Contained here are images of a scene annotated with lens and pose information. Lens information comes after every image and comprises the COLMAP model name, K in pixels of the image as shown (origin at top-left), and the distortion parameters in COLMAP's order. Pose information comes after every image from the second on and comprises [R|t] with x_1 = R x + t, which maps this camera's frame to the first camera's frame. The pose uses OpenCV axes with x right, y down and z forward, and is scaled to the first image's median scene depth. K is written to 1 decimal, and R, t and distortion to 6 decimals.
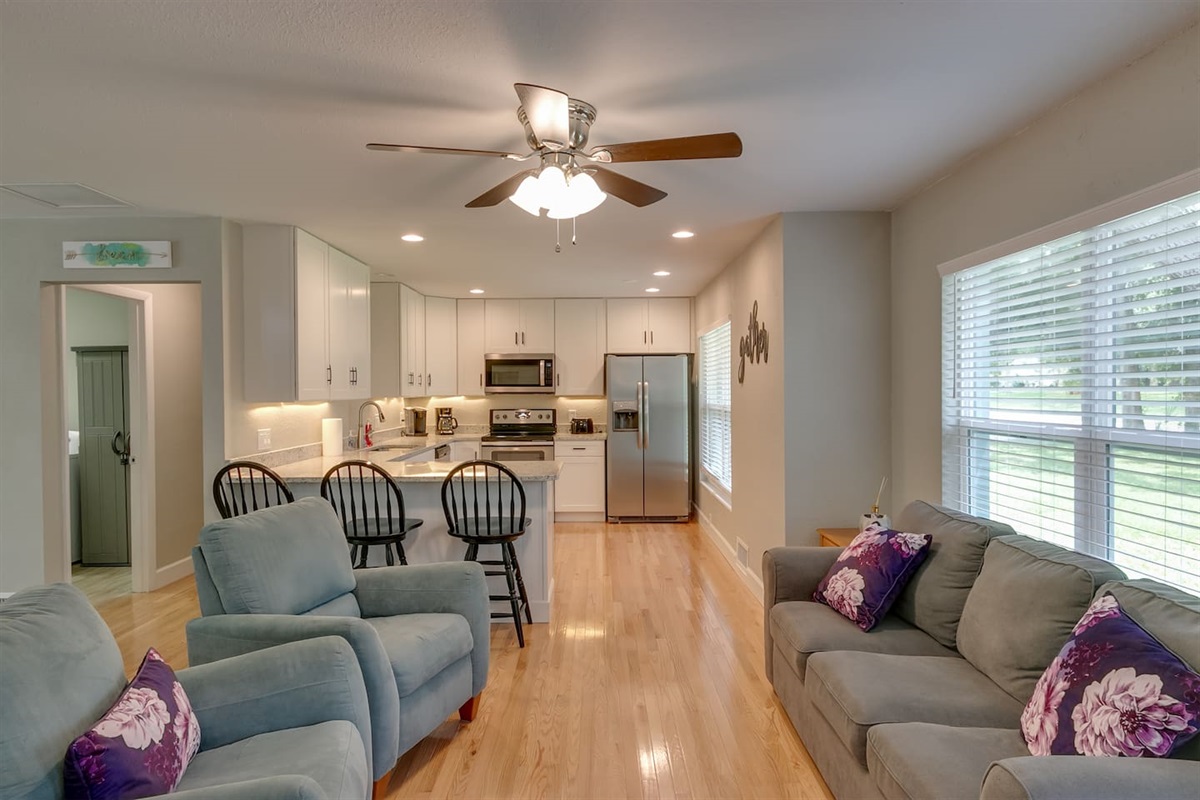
lens RADIAL K [[721.7, 0, 600.0], [0, 721.7, 400.0], [0, 0, 1]] dist [0.000046, 0.000225]
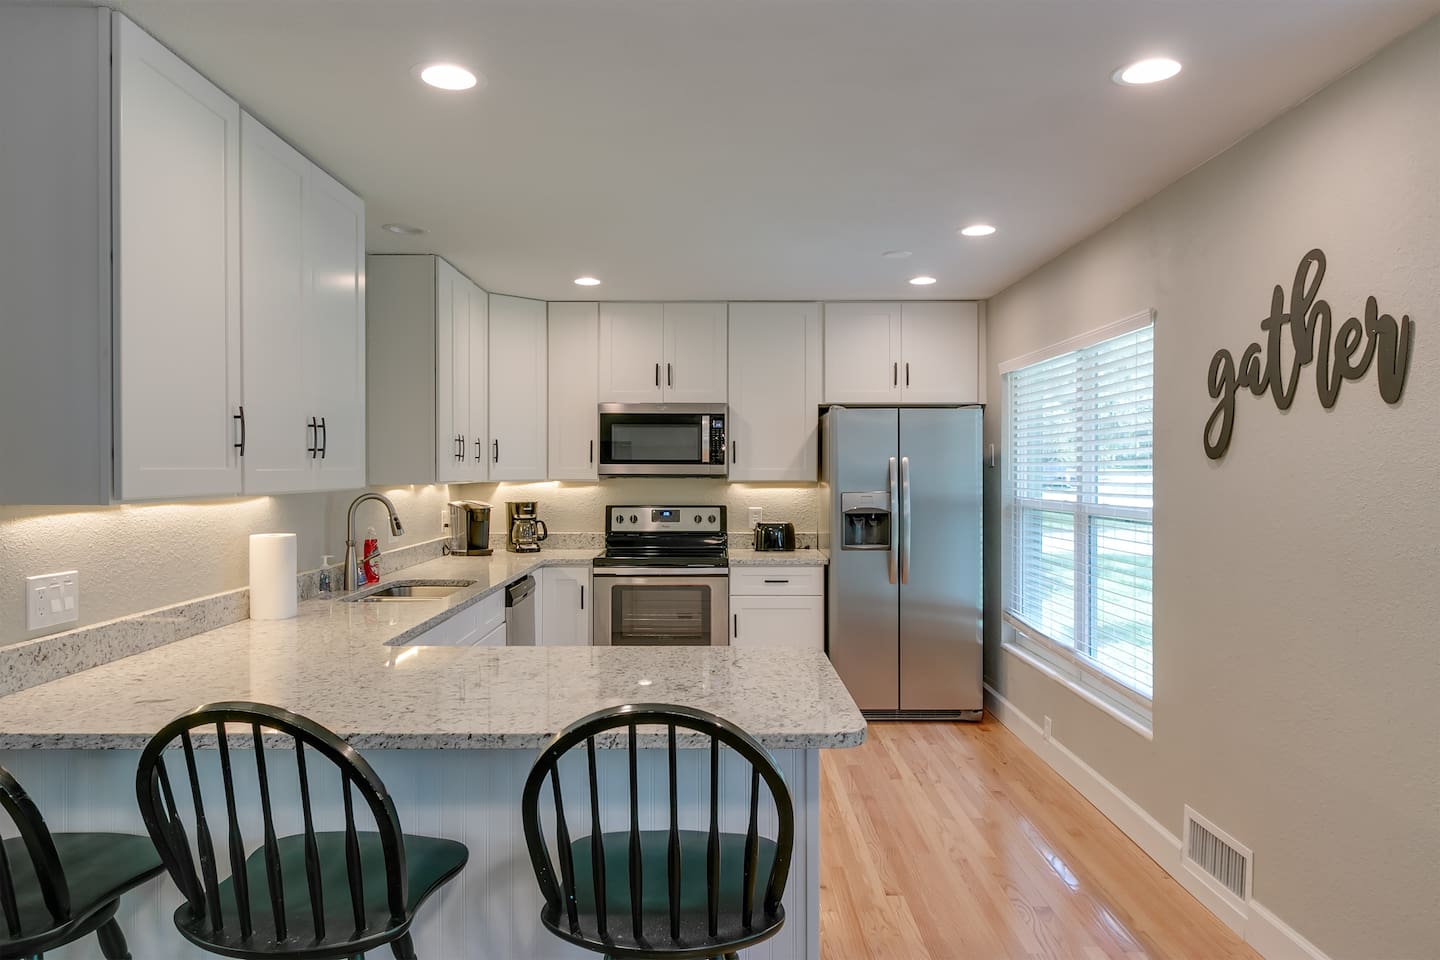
lens RADIAL K [[930.2, 0, 720.0], [0, 930.2, 480.0], [0, 0, 1]] dist [-0.000035, -0.000950]
pose [[0.999987, 0.005064, 0.000165, -0.069445], [-0.005064, 0.999984, -0.002414, -0.005267], [-0.000177, 0.002413, 0.999997, 0.307441]]
